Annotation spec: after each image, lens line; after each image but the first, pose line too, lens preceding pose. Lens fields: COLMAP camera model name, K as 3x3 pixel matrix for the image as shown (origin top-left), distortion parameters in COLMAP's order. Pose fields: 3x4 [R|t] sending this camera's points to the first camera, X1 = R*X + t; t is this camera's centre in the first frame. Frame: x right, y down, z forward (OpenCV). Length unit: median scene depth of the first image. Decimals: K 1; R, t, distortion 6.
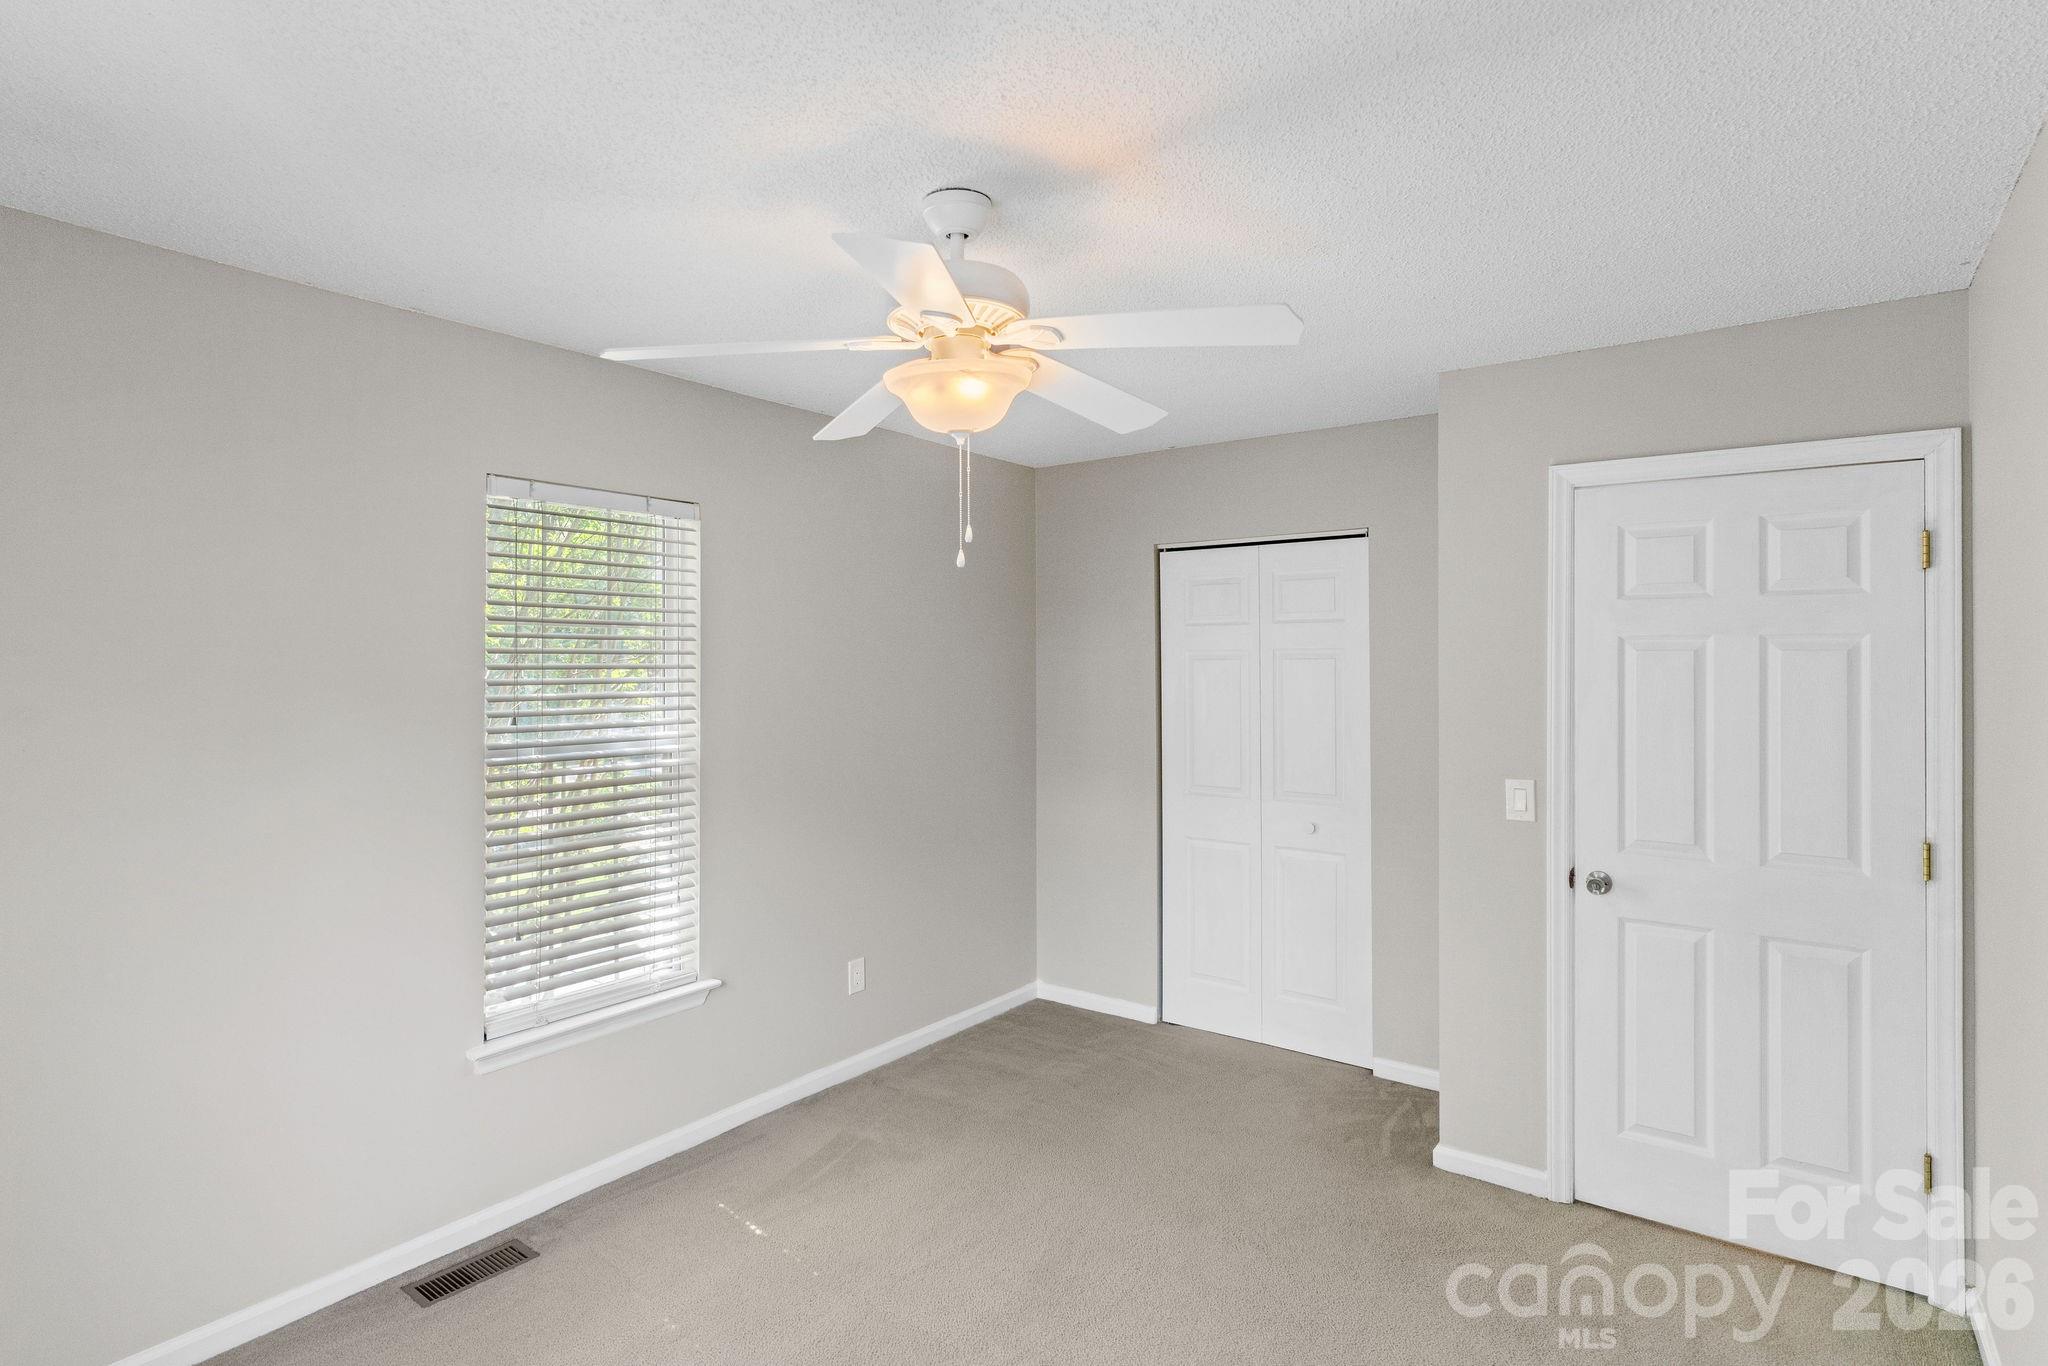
lens RADIAL K [[1051.7, 0, 1027.3], [0, 1051.7, 674.9], [0, 0, 1]] dist [0.000135, 0.000100]
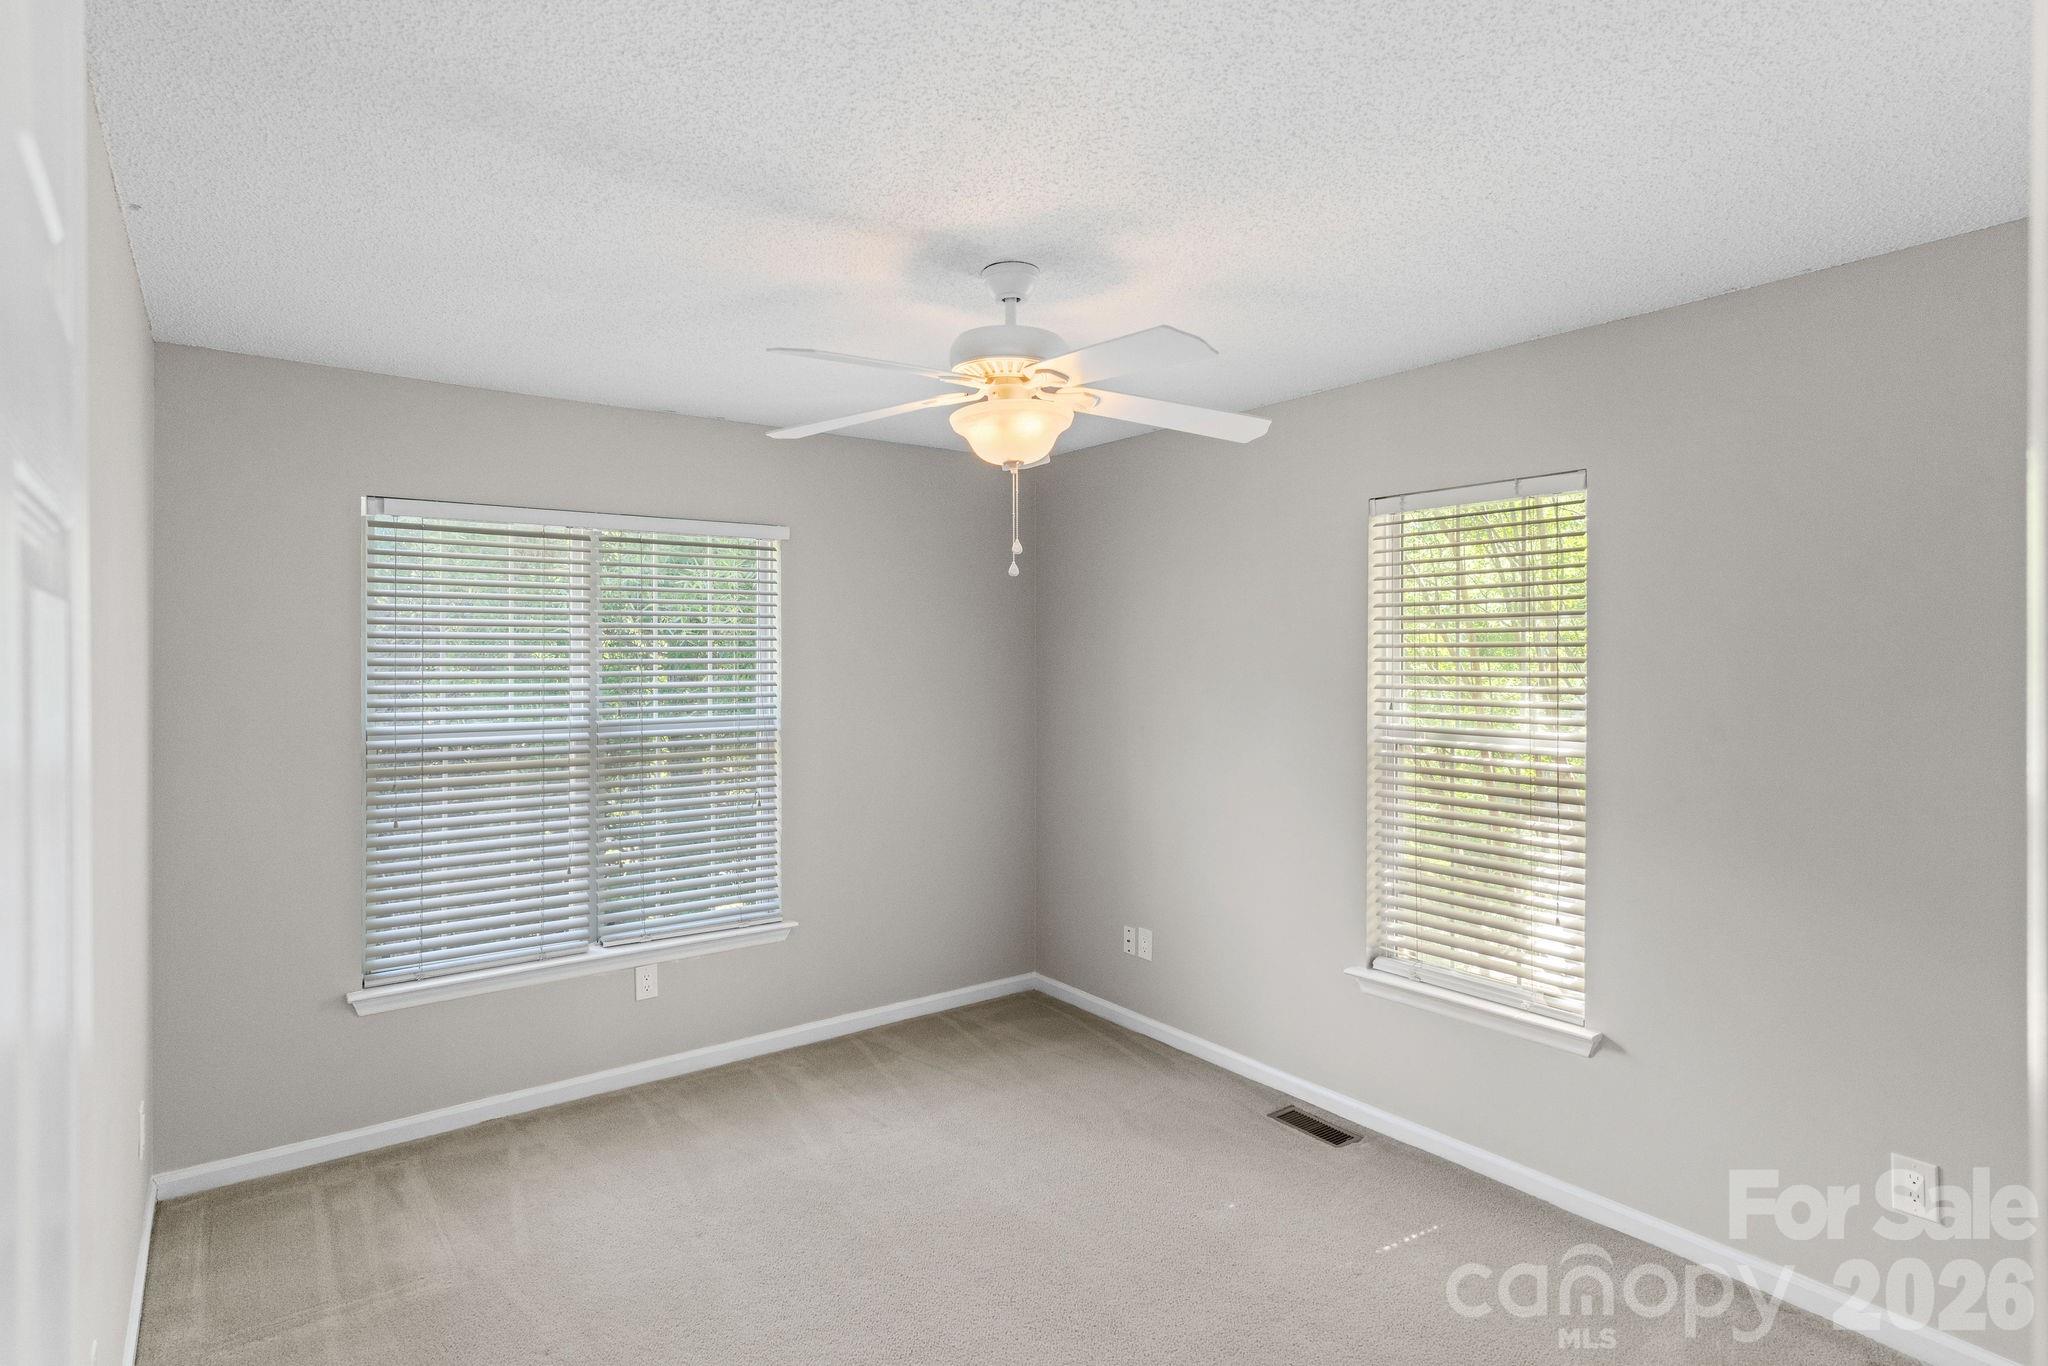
lens RADIAL K [[1051.7, 0, 1026.2], [0, 1051.7, 685.4], [0, 0, 1]] dist [0.000135, 0.000100]
pose [[-0.294224, 0.024992, -0.955410, 0.700600], [-0.007288, 0.999570, 0.028392, -0.009143], [0.955709, 0.015316, -0.293916, 0.900916]]
